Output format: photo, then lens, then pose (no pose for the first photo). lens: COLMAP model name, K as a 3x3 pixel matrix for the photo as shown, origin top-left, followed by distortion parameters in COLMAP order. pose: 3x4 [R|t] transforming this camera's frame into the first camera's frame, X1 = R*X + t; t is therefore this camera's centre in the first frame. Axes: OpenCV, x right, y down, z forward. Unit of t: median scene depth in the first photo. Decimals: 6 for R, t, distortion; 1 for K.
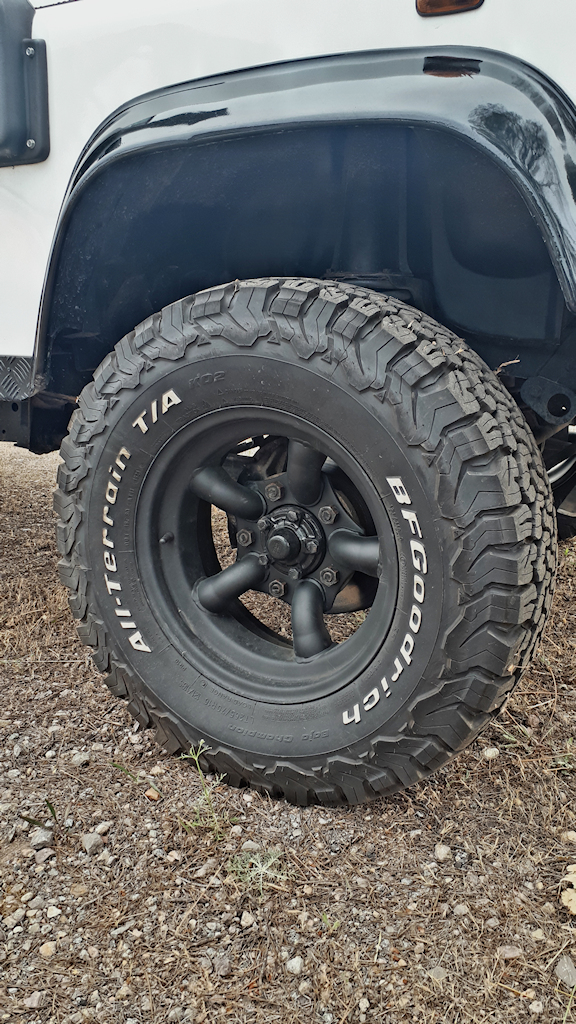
lens RADIAL K [[830.8, 0, 288.0], [0, 830.8, 512.0], [0, 0, 1]] dist [0.075483, -0.111019]
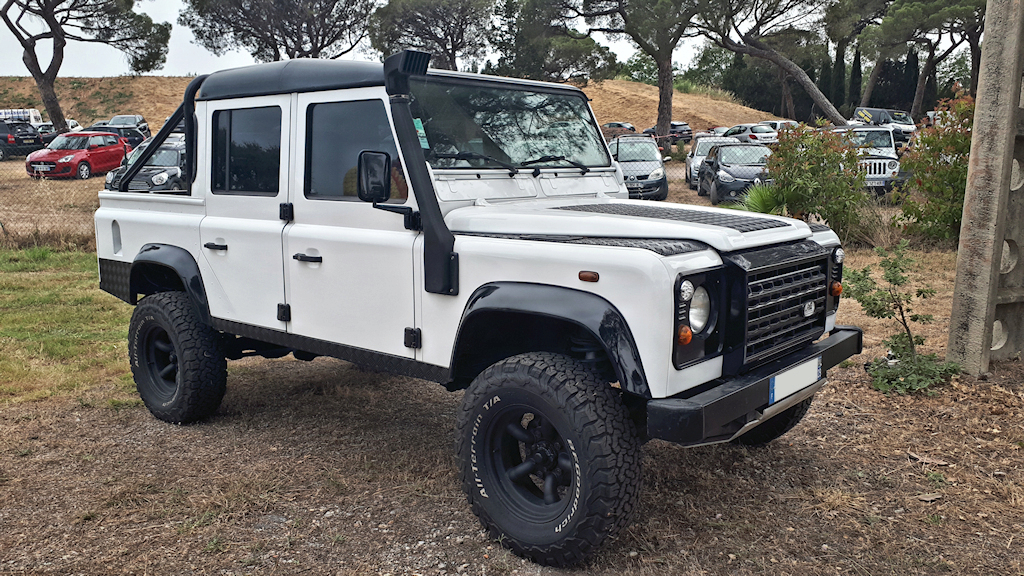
lens RADIAL K [[830.8, 0, 515.7], [0, 830.8, 269.2], [0, 0, 1]] dist [0.075483, -0.111019]
pose [[0.974523, 0.014505, -0.223818, 0.482644], [-0.036528, 0.994848, -0.094572, -0.287856], [0.221293, 0.100338, 0.970032, -1.522673]]
